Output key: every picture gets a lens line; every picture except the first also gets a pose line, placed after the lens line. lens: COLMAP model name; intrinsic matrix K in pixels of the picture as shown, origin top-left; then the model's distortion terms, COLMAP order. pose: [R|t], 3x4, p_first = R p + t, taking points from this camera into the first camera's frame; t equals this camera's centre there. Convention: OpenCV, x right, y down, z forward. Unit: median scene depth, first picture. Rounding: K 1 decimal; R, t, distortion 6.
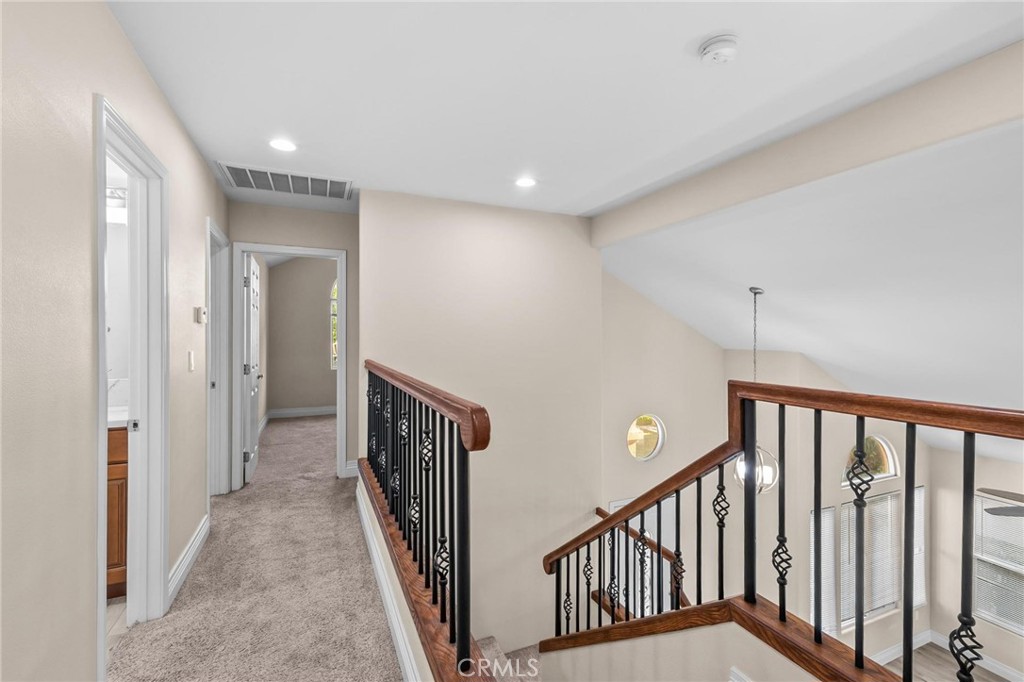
lens RADIAL K [[455.8, 0, 507.7], [0, 455.8, 331.4], [0, 0, 1]] dist [0.000884, 0.000940]
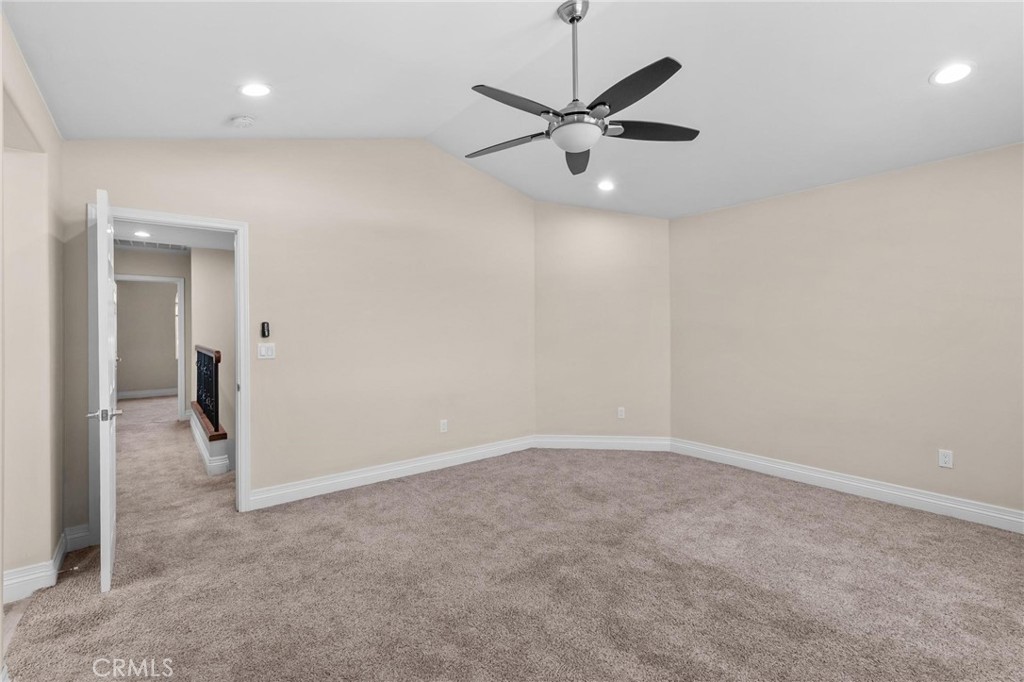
lens RADIAL K [[455.8, 0, 507.7], [0, 455.8, 331.4], [0, 0, 1]] dist [0.000884, 0.000940]
pose [[0.968411, -0.002068, 0.249350, 0.402887], [0.000502, 0.999980, 0.006344, -0.000858], [-0.249358, -0.006019, 0.968393, -0.972364]]
